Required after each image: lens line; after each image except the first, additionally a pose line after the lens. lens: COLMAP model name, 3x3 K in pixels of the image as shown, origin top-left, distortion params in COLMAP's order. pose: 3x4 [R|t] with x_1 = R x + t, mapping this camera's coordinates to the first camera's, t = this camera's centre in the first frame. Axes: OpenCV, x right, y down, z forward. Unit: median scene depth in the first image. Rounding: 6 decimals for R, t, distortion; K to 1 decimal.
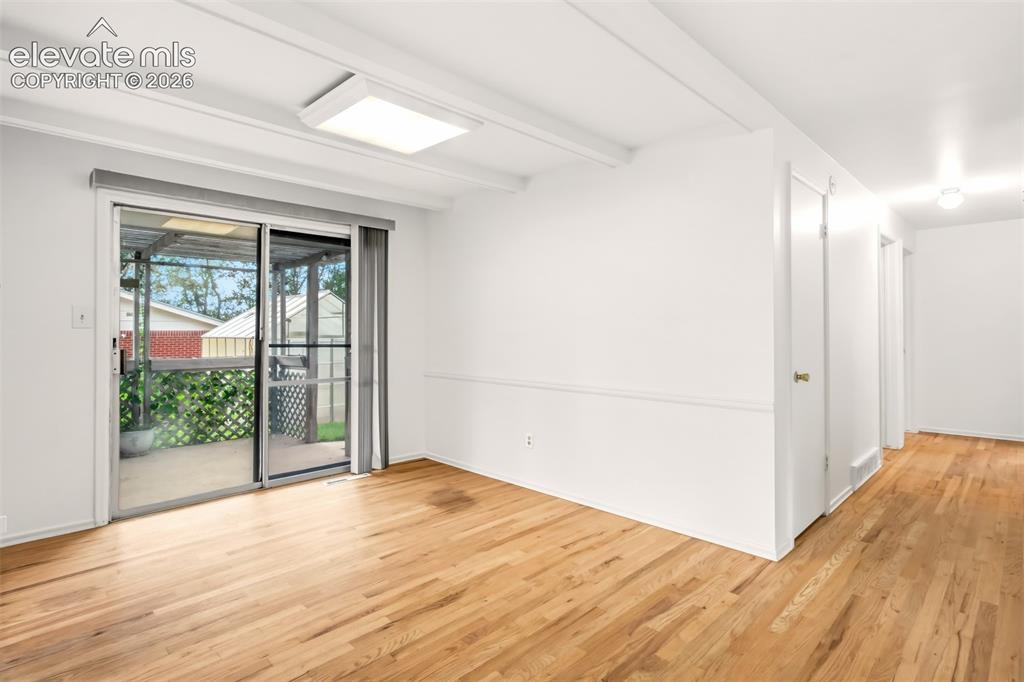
lens RADIAL K [[531.3, 0, 514.0], [0, 531.3, 324.8], [0, 0, 1]] dist [0.002312, 0.000373]
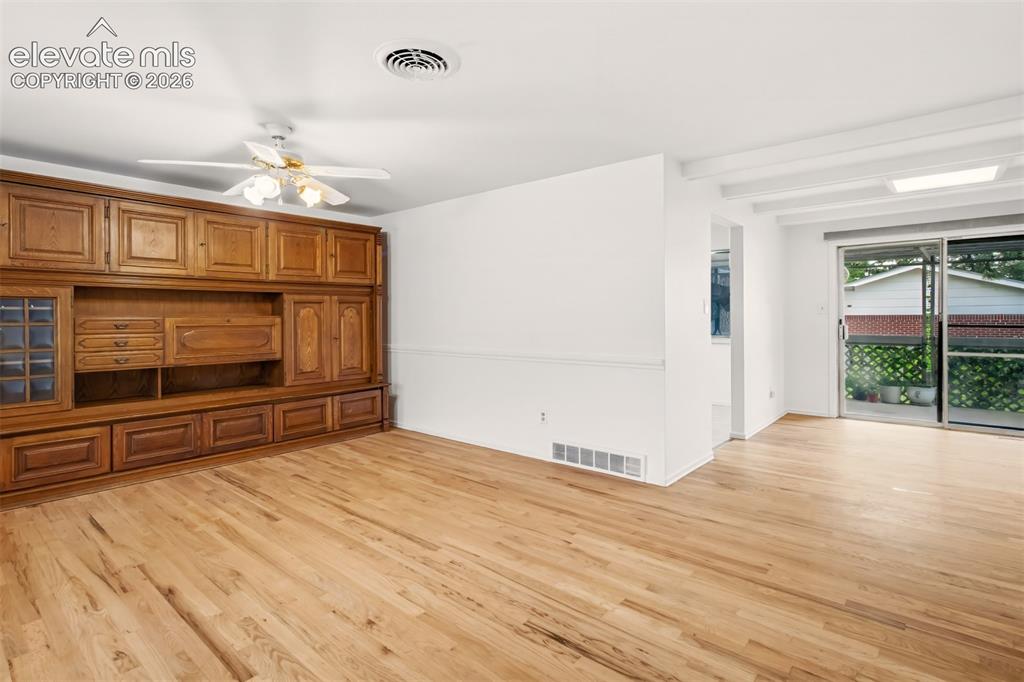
lens RADIAL K [[494.6, 0, 517.0], [0, 494.6, 343.1], [0, 0, 1]] dist [0.000810, 0.000558]
pose [[0.076620, 0.050350, -0.995788, 0.946932], [0.017208, 0.998509, 0.051812, -0.001016], [0.996912, -0.021105, 0.075639, -0.272295]]
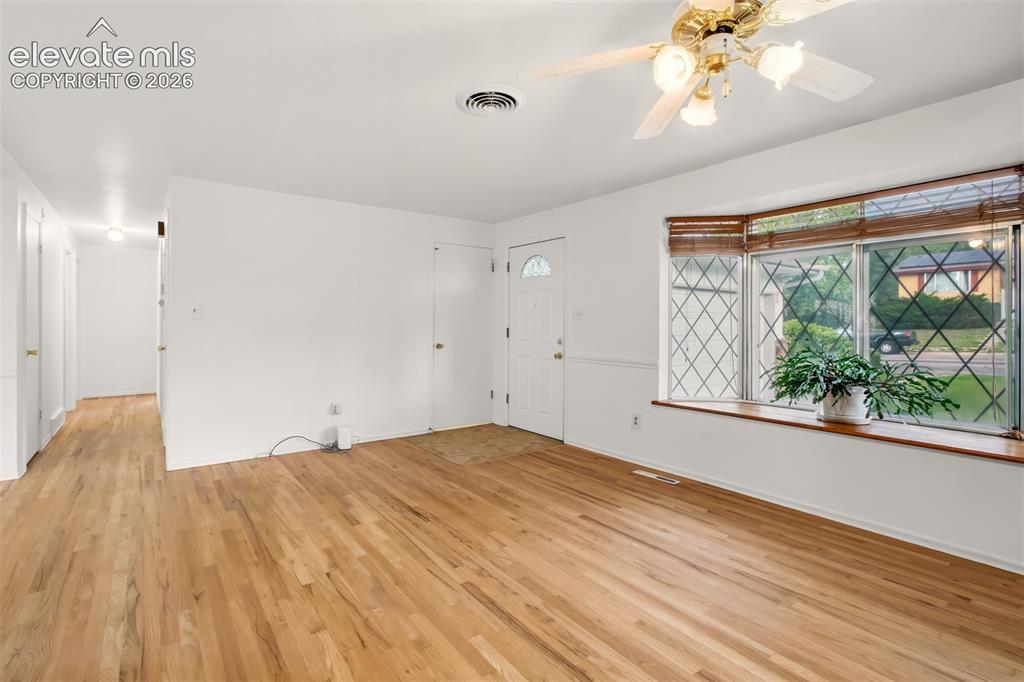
lens RADIAL K [[478.6, 0, 509.4], [0, 478.6, 320.3], [0, 0, 1]] dist [-0.000391, 0.000101]
pose [[0.151992, 0.005384, 0.988367, -0.580495], [-0.018074, 0.999833, -0.002667, -0.023333], [-0.988217, -0.017458, 0.152064, -0.521539]]
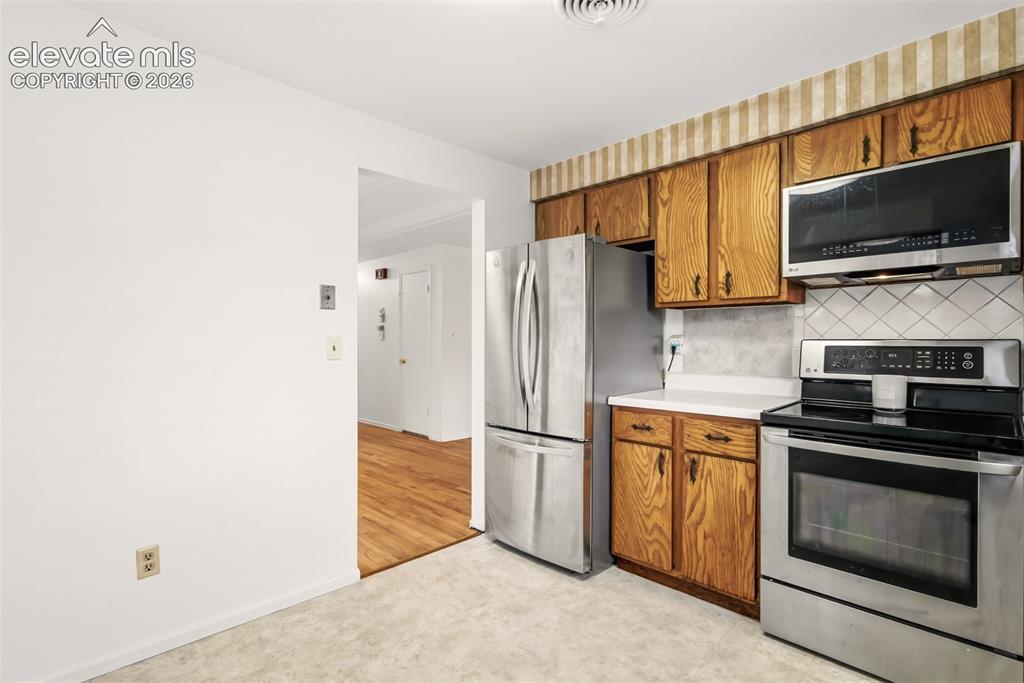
lens RADIAL K [[494.6, 0, 517.0], [0, 494.6, 343.6], [0, 0, 1]] dist [0.000810, 0.000558]
pose [[0.005723, 0.000996, 0.999983, -1.427051], [-0.022424, 0.999748, -0.000868, -0.007279], [-0.999732, -0.022419, 0.005744, 0.271913]]
